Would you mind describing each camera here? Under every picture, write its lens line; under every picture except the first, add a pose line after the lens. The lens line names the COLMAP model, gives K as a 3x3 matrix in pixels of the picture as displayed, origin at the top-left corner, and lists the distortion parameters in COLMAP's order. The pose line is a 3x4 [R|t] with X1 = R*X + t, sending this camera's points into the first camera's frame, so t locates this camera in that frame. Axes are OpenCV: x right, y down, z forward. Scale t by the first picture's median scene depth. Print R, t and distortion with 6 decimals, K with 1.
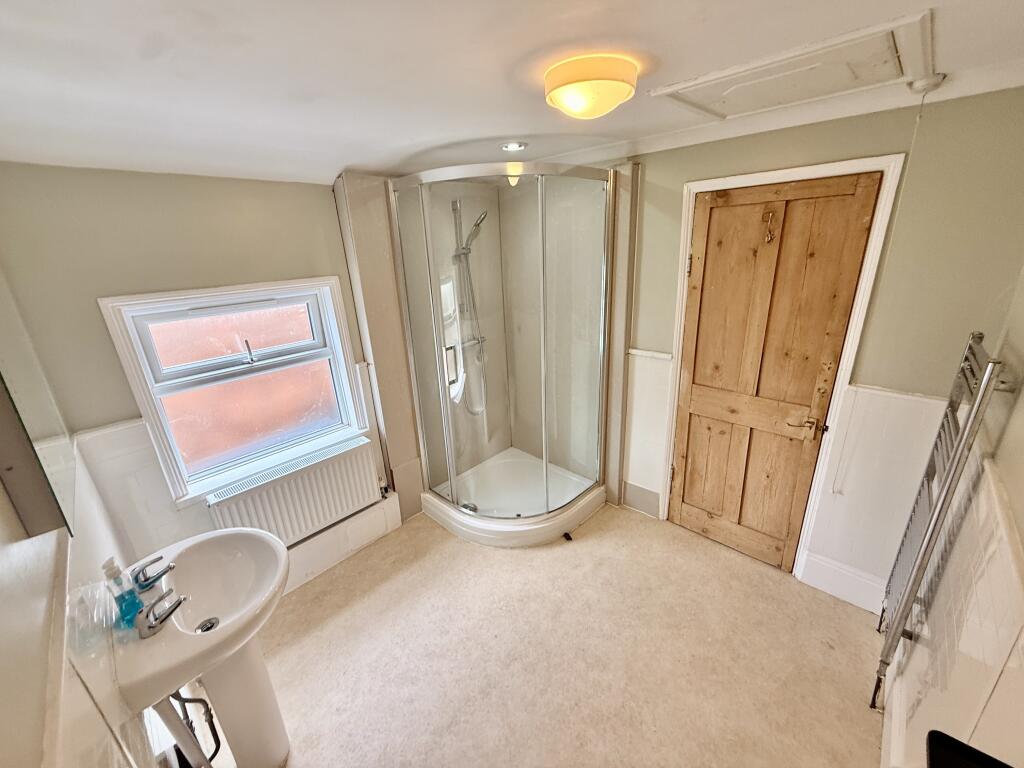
lens RADIAL K [[411.2, 0, 510.8], [0, 411.2, 389.6], [0, 0, 1]] dist [0.000291, 0.000251]
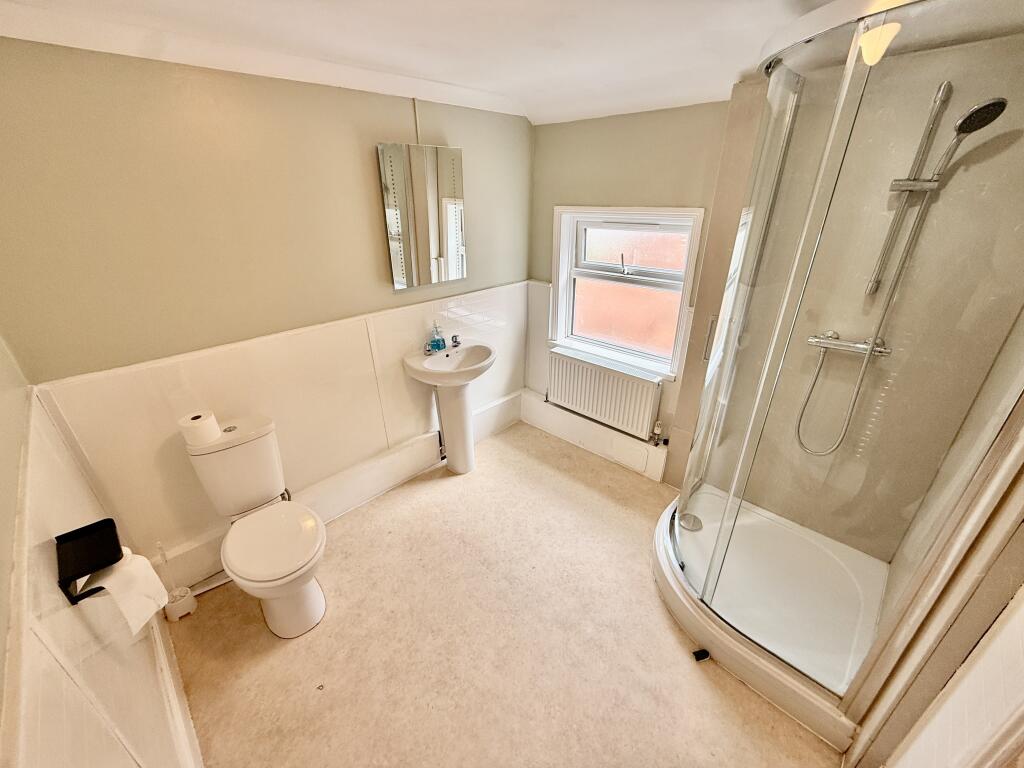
lens RADIAL K [[411.2, 0, 510.8], [0, 411.2, 389.6], [0, 0, 1]] dist [0.000291, 0.000251]
pose [[-0.019303, 0.474237, -0.880186, 0.610085], [-0.333031, 0.827027, 0.452899, -0.215956], [0.942718, 0.301871, 0.141972, 0.585612]]
